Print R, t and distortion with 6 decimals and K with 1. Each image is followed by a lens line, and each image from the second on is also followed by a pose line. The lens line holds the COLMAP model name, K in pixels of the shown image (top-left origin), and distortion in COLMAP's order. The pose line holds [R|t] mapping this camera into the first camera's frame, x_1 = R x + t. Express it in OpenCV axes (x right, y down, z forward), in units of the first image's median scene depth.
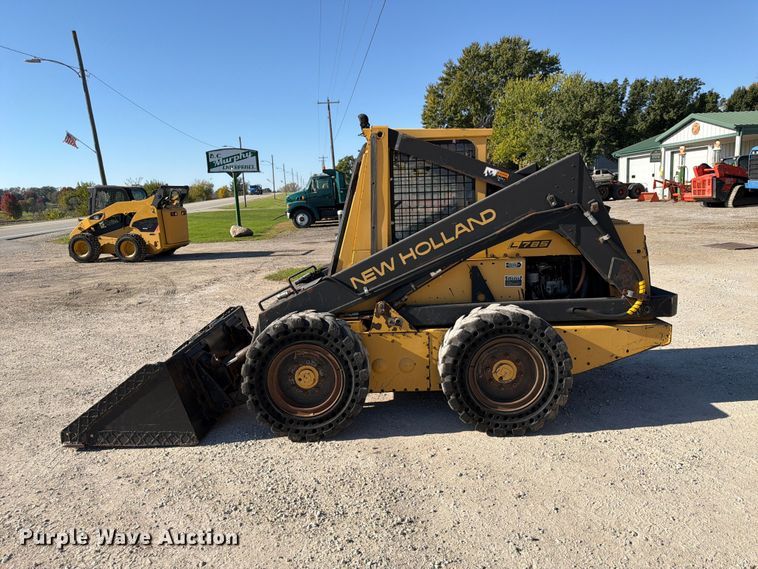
lens RADIAL K [[531.3, 0, 385.5], [0, 531.3, 283.5], [0, 0, 1]] dist [0.057393, -0.070421]
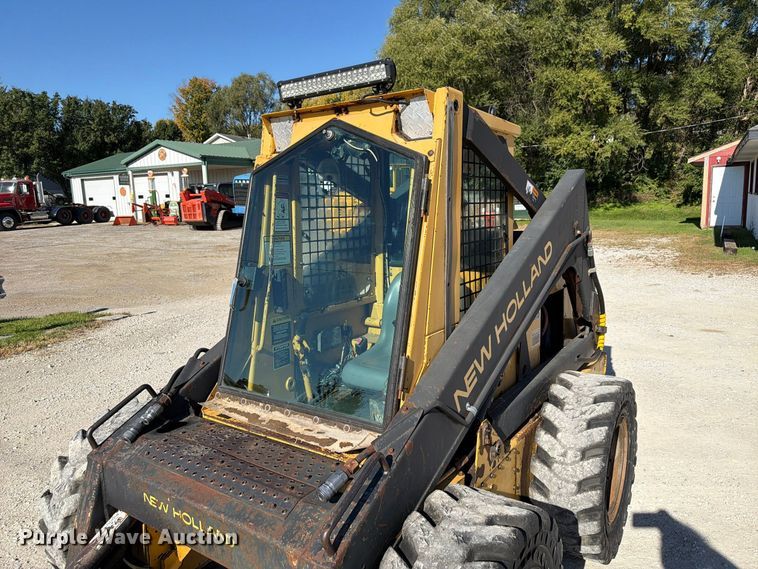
lens RADIAL K [[535.6, 0, 377.5], [0, 535.6, 288.1], [0, 0, 1]] dist [0.048916, -0.062171]
pose [[0.570867, -0.106247, 0.814139, -0.072760], [0.134644, 0.990282, 0.034823, -0.019324], [-0.809927, 0.089739, 0.579625, 0.113294]]
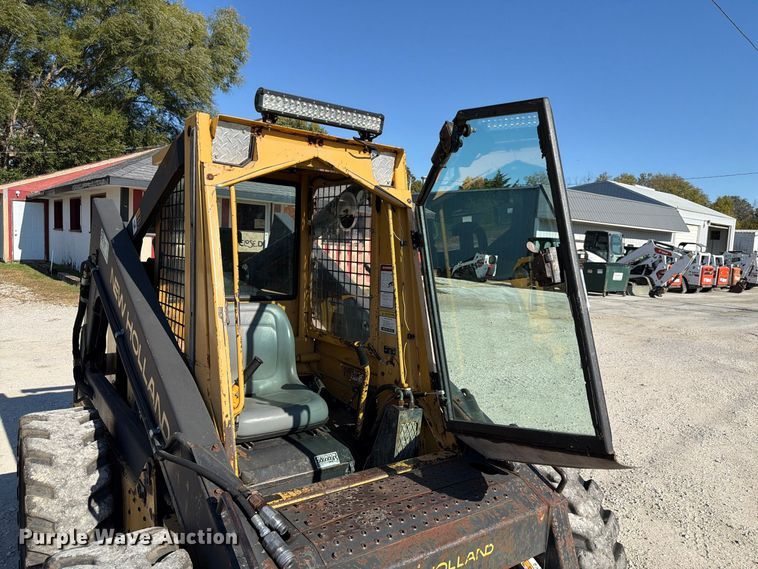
lens RADIAL K [[535.6, 0, 377.5], [0, 535.6, 288.1], [0, 0, 1]] dist [0.048916, -0.062171]
pose [[-0.595299, -0.054427, 0.801658, -0.078290], [0.104663, 0.983950, 0.144525, -0.033172], [-0.796658, 0.169939, -0.580049, 0.208287]]
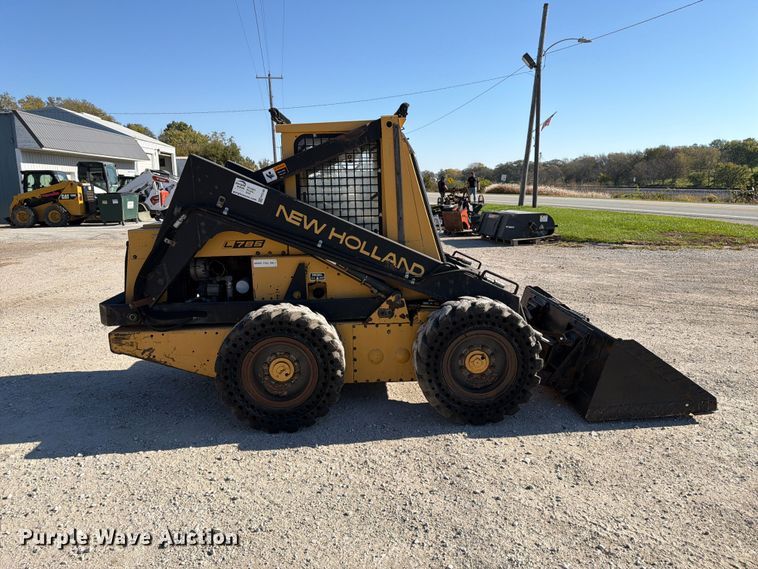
lens RADIAL K [[535.6, 0, 377.5], [0, 535.6, 288.1], [0, 0, 1]] dist [0.048916, -0.062171]
pose [[-0.996735, 0.066009, -0.046499, 0.012058], [0.045631, 0.935617, 0.350054, -0.056207], [0.066612, 0.346789, -0.935575, 0.333534]]
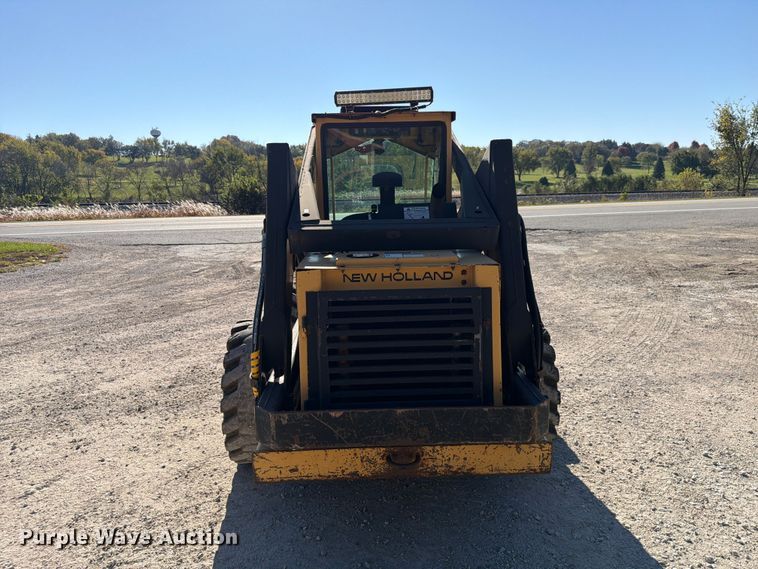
lens RADIAL K [[535.6, 0, 377.5], [0, 535.6, 288.1], [0, 0, 1]] dist [0.048916, -0.062171]
pose [[0.041664, 0.231528, -0.971936, 0.154662], [-0.141790, 0.964305, 0.223632, -0.034063], [0.989020, 0.128493, 0.073005, 0.158182]]
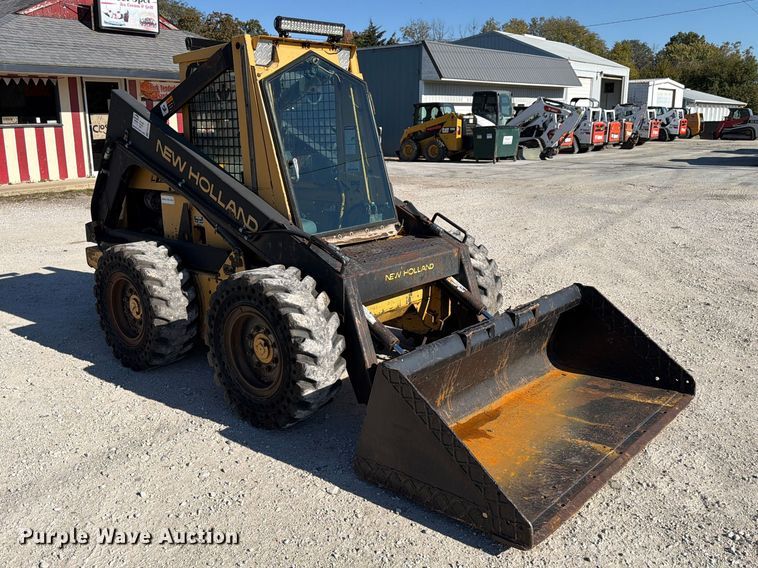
lens RADIAL K [[650.9, 0, 350.2], [0, 650.9, 269.6], [0, 0, 1]] dist [0.191165, -0.414996]
pose [[-0.732081, -0.097814, 0.674159, -0.125998], [0.153629, 0.940437, 0.303277, -0.040448], [-0.663669, 0.325593, -0.673449, 0.282464]]
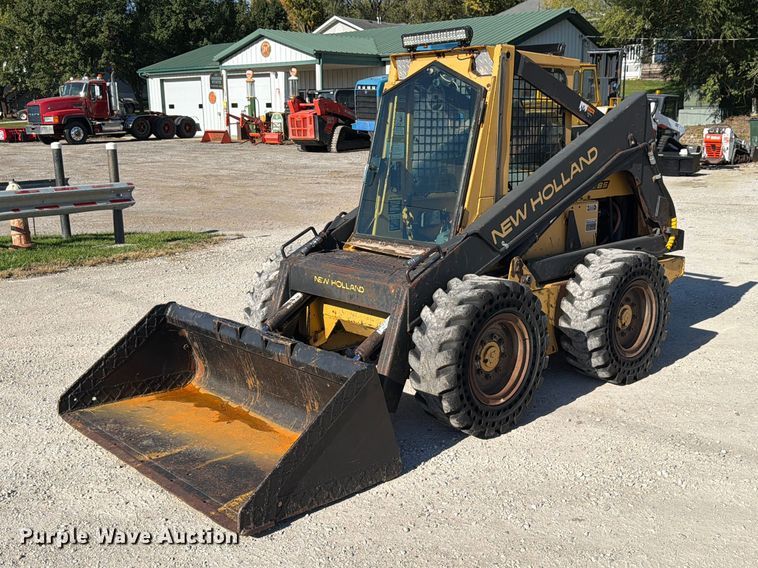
lens RADIAL K [[797.0, 0, 395.6], [0, 797.0, 282.7], [0, 0, 1]] dist [0.188116, -0.426622]
pose [[0.724914, -0.101292, 0.681351, -0.149923], [0.086393, 0.994688, 0.055957, -0.001930], [-0.683400, 0.018300, 0.729815, 0.031120]]
